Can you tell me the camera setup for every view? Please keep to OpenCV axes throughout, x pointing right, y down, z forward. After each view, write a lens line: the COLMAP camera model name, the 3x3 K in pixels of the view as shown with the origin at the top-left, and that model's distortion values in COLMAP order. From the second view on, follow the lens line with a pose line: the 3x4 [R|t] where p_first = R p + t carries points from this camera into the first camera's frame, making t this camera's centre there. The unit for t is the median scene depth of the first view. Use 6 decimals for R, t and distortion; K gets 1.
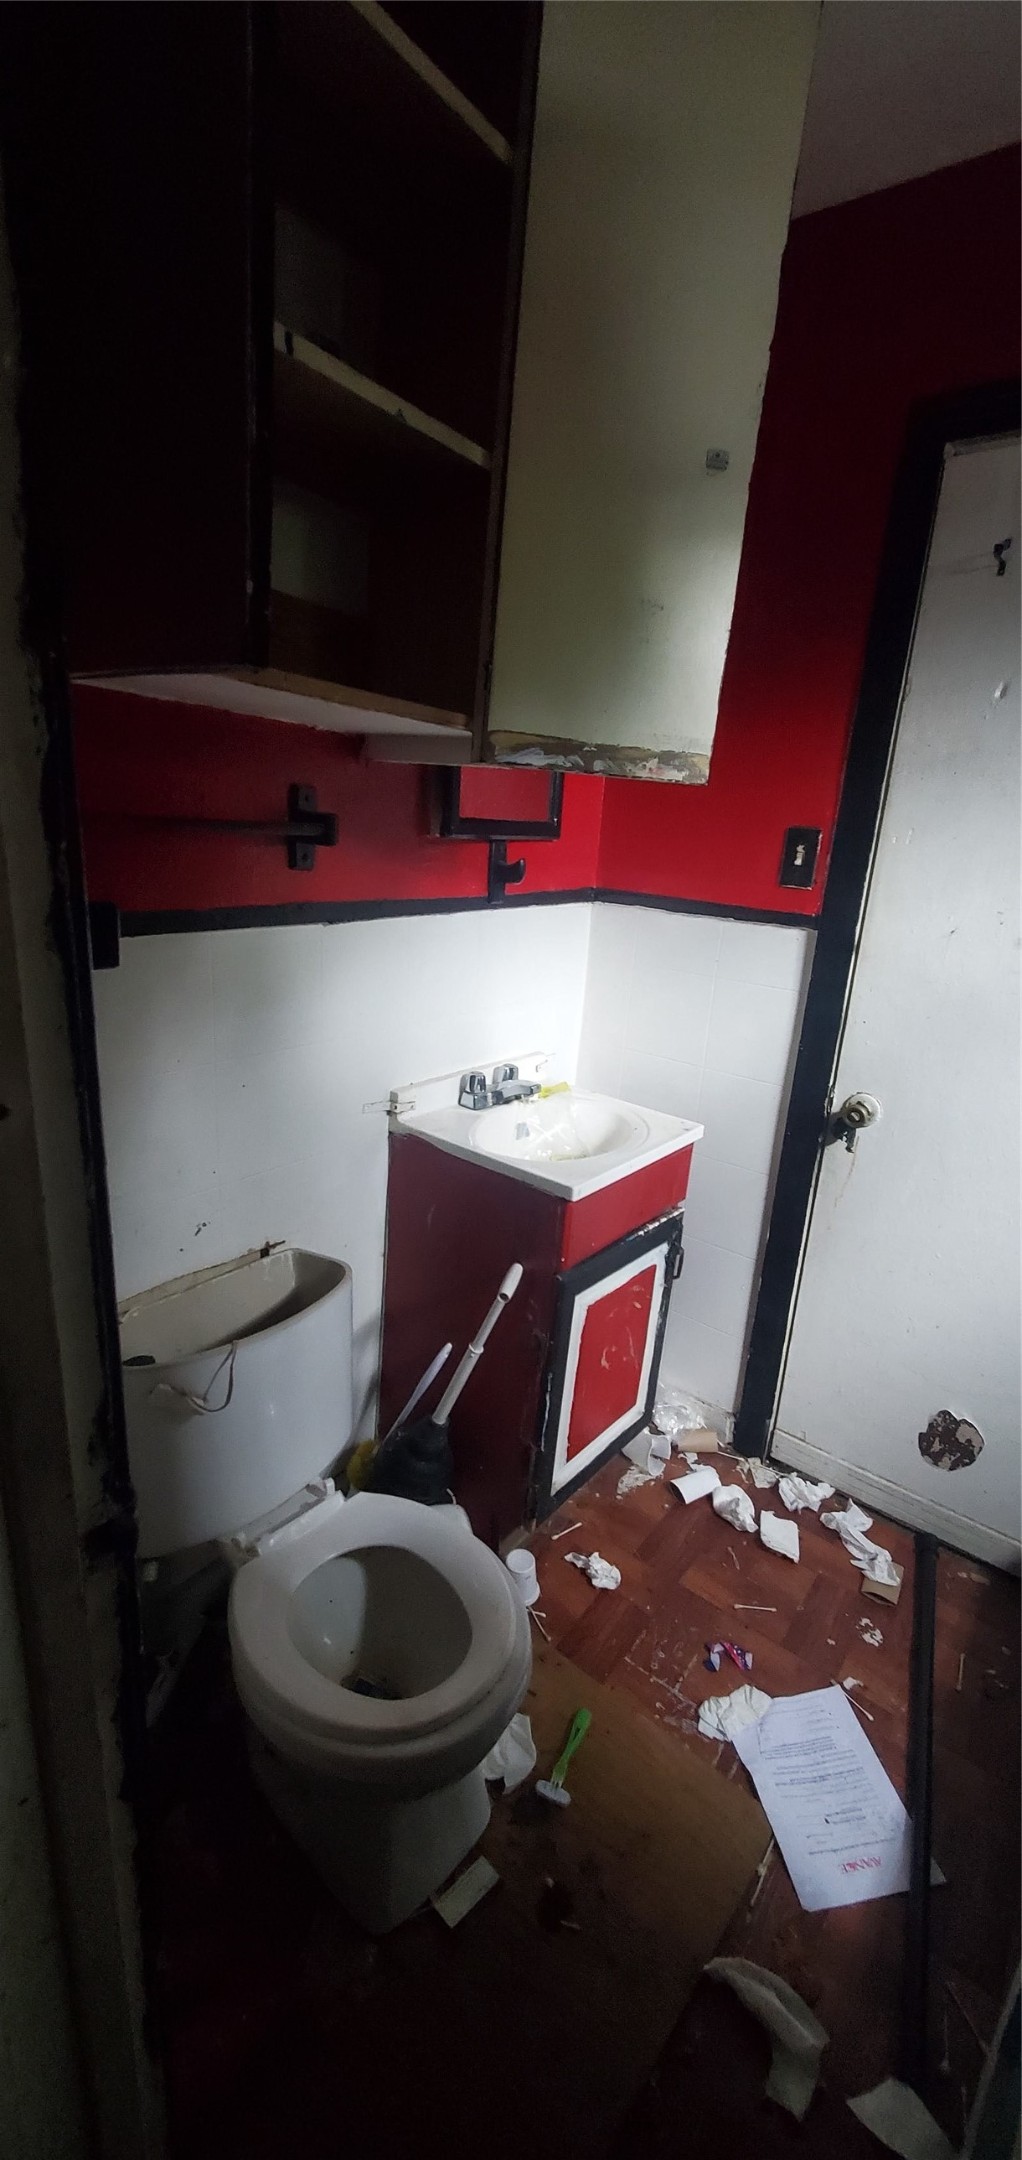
lens RADIAL K [[873.8, 0, 510.6], [0, 873.8, 1128.2], [0, 0, 1]] dist [-0.000176, 0.000048]
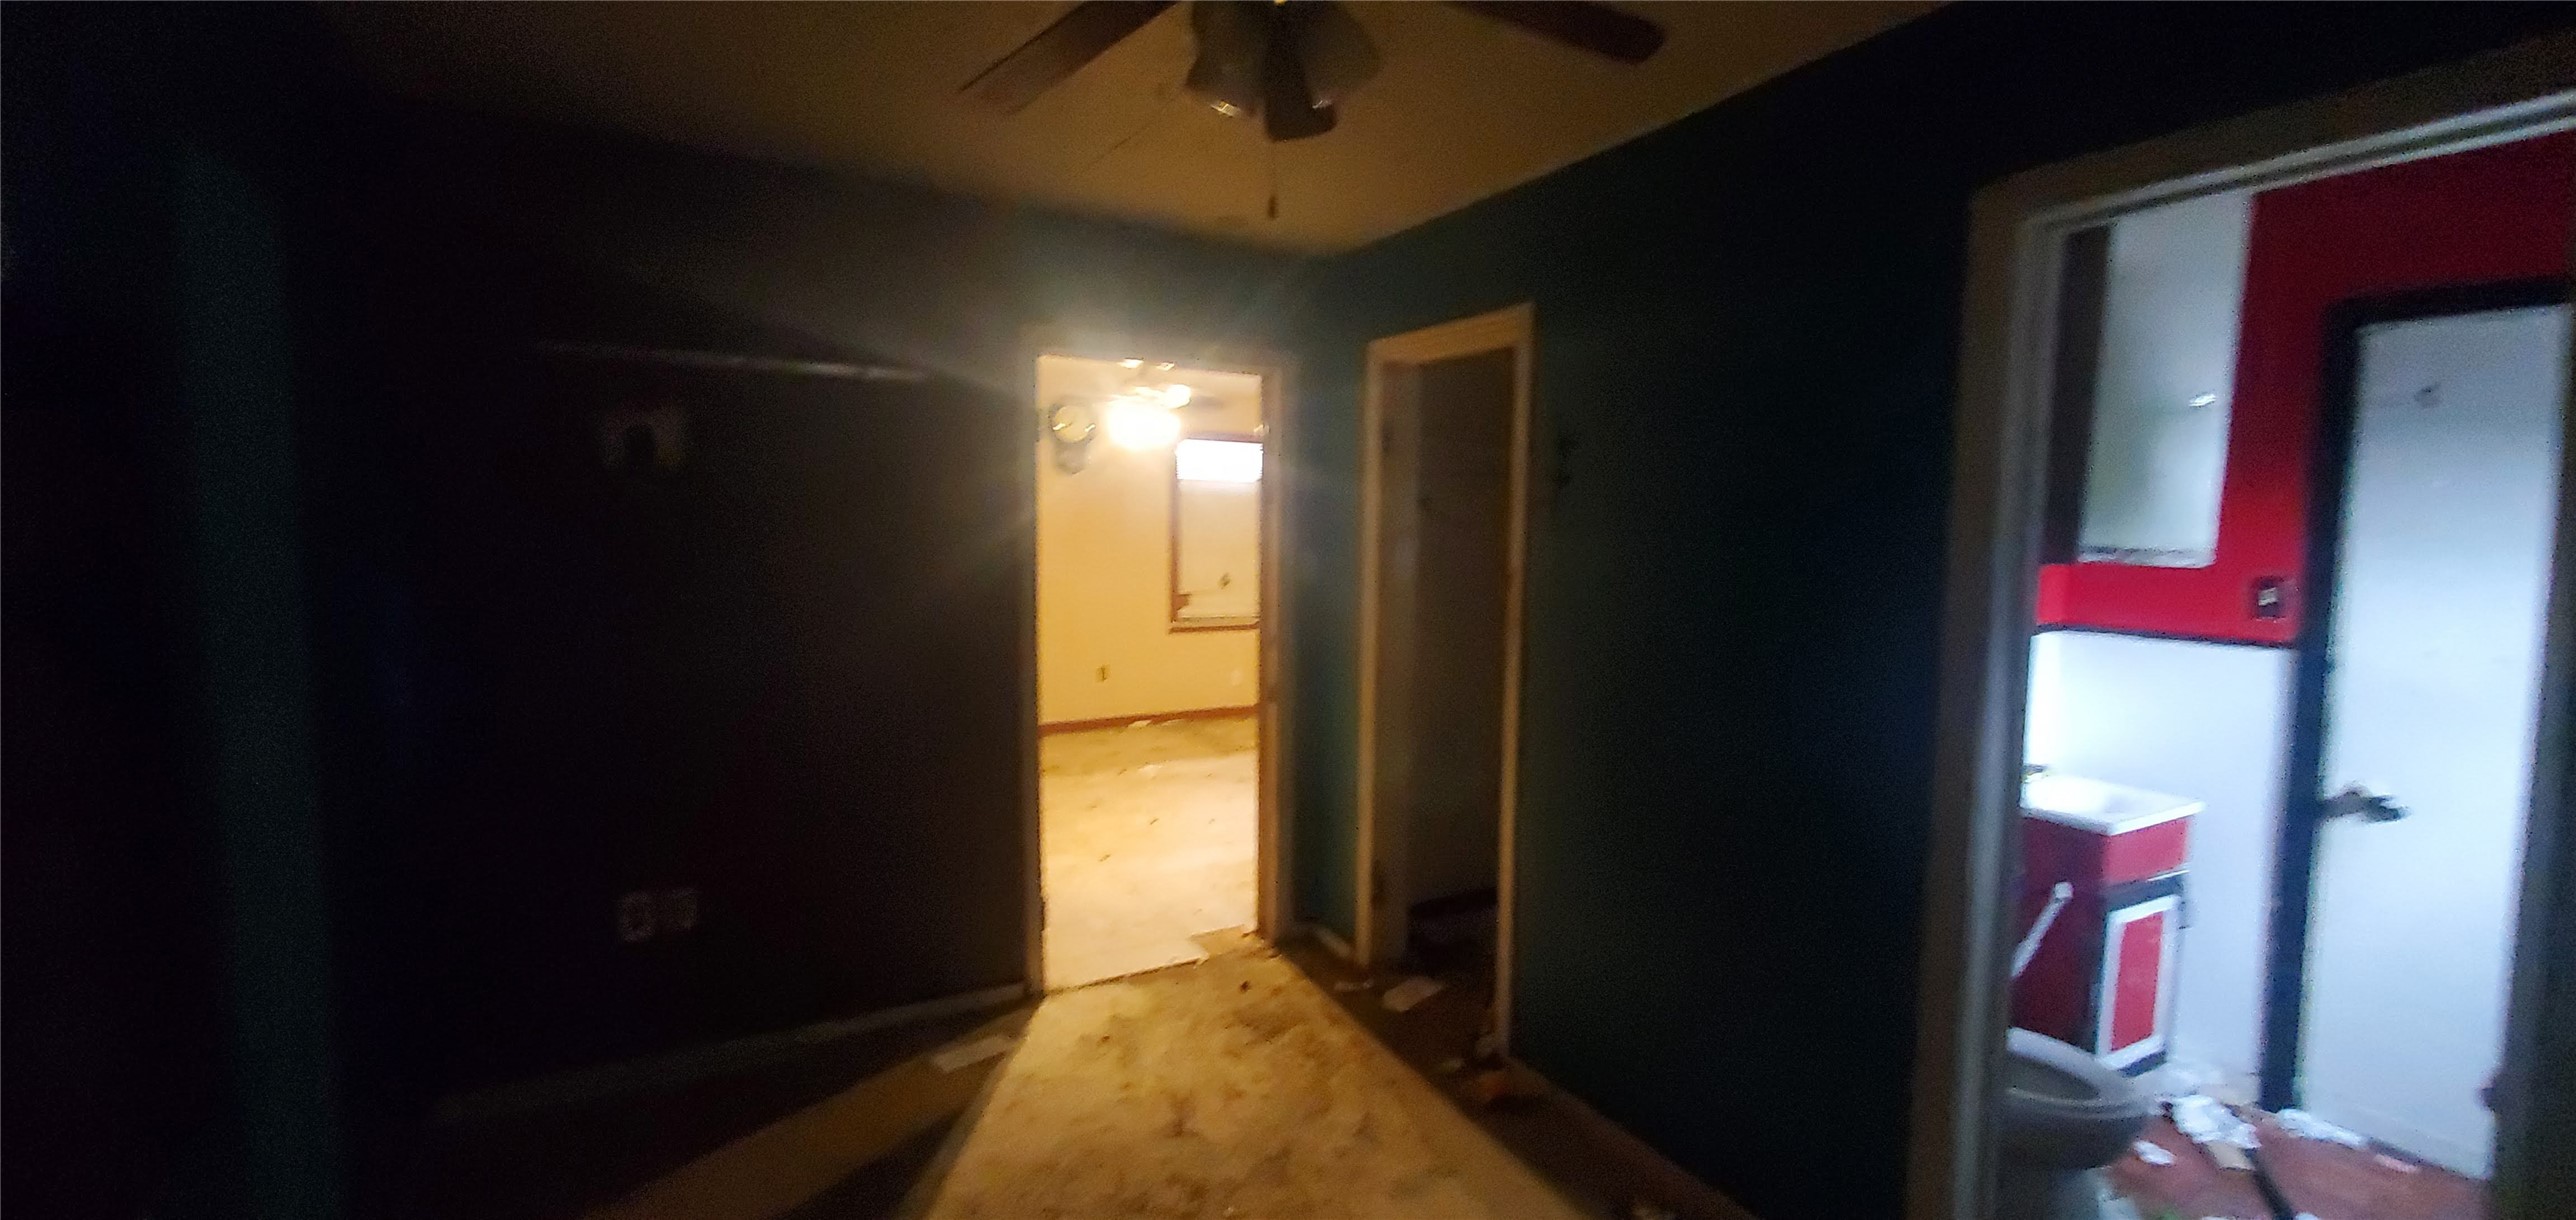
lens RADIAL K [[966.9, 0, 1288.0], [0, 966.9, 610.0], [0, 0, 1]] dist [0.001194, 0.000163]
pose [[0.915050, -0.027313, -0.402416, -0.455270], [-0.079101, 0.966179, -0.245443, 0.194371], [0.395509, 0.256423, 0.881941, -0.915823]]
